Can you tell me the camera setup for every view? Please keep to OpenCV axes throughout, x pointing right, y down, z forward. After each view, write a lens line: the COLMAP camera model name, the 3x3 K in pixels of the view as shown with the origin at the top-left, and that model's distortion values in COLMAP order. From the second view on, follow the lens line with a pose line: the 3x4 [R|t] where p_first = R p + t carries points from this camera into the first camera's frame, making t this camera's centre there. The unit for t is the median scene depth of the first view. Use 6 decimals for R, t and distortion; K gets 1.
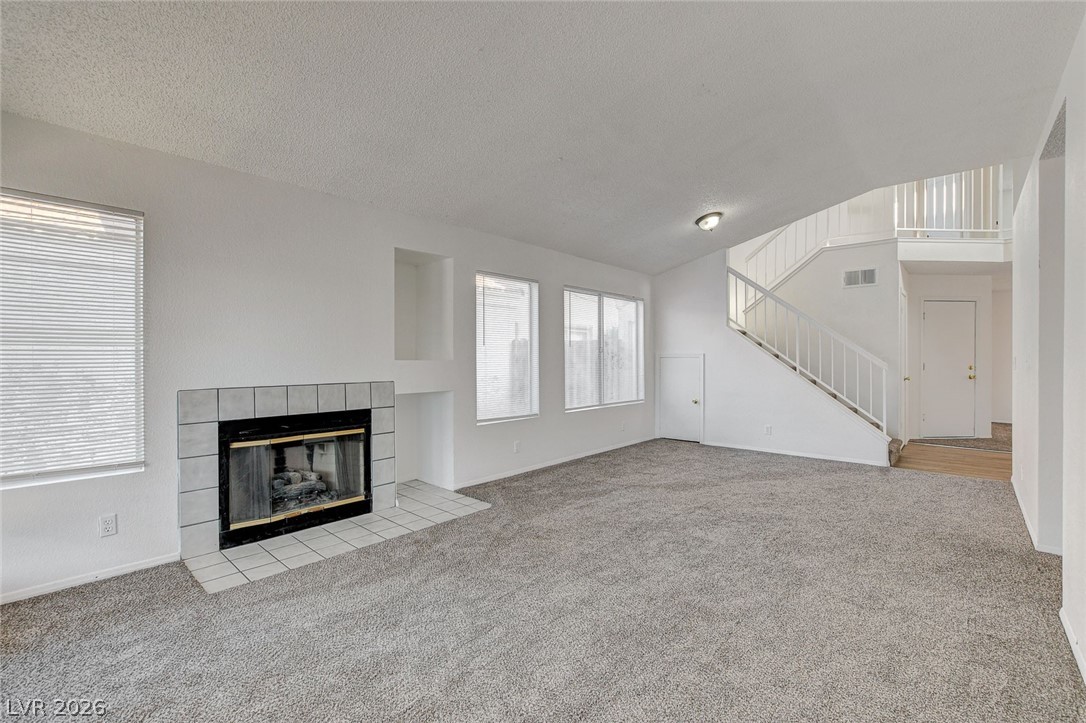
lens RADIAL K [[479.9, 0, 543.9], [0, 479.9, 366.1], [0, 0, 1]] dist [-0.017210, 0.000444]
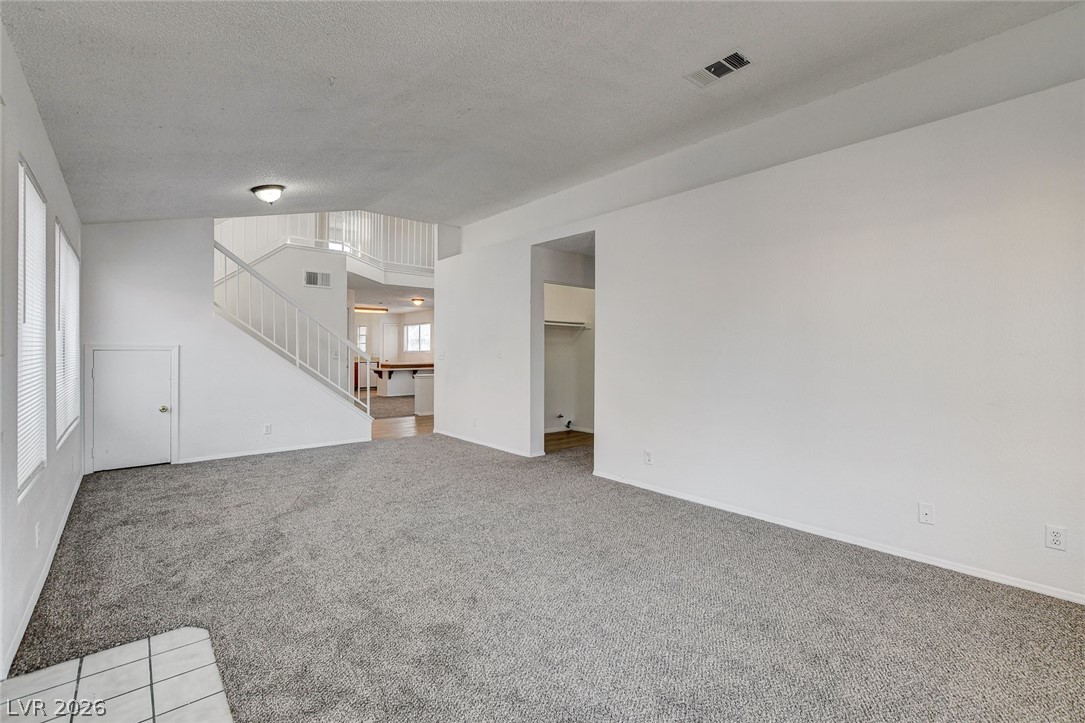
lens RADIAL K [[479.5, 0, 548.0], [0, 479.5, 350.8], [0, 0, 1]] dist [-0.017210, 0.000444]
pose [[0.109932, 0.001045, 0.993939, -0.618508], [0.014906, 0.999885, -0.002700, -0.011778], [-0.993827, 0.015112, 0.109904, 0.565334]]
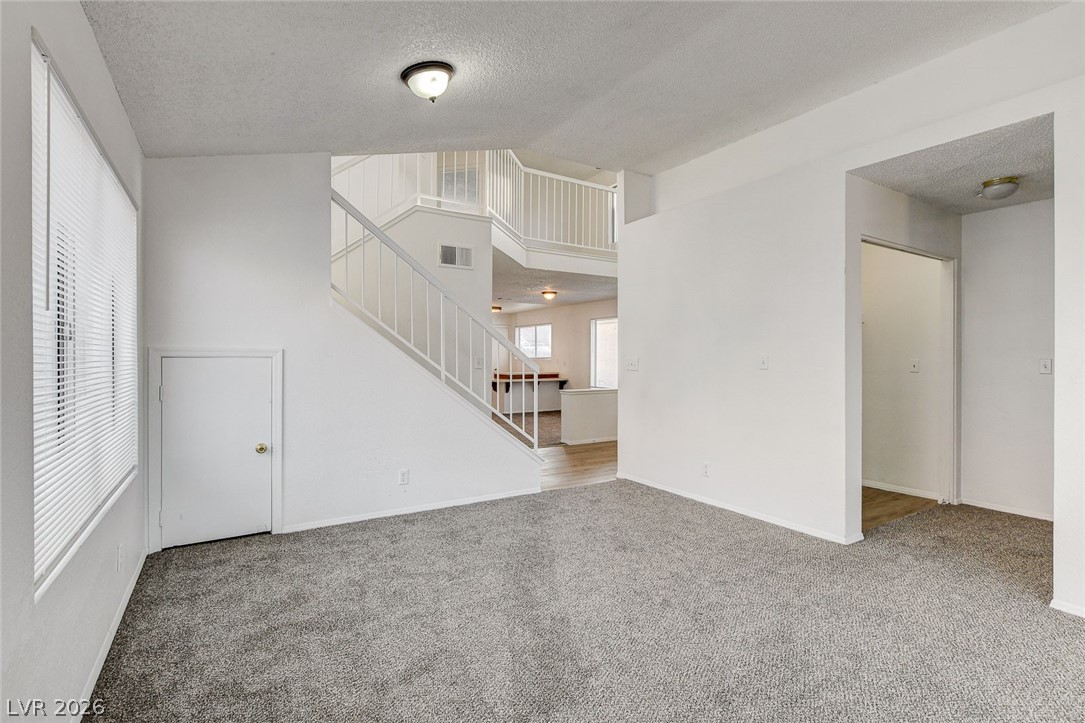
lens RADIAL K [[510.3, 0, 540.3], [0, 510.3, 356.9], [0, 0, 1]] dist [-0.008306, 0.001124]
pose [[0.277022, 0.002040, 0.960861, -0.170334], [0.015169, 0.999864, -0.006496, -0.019177], [-0.960744, 0.016375, 0.276953, 1.033863]]
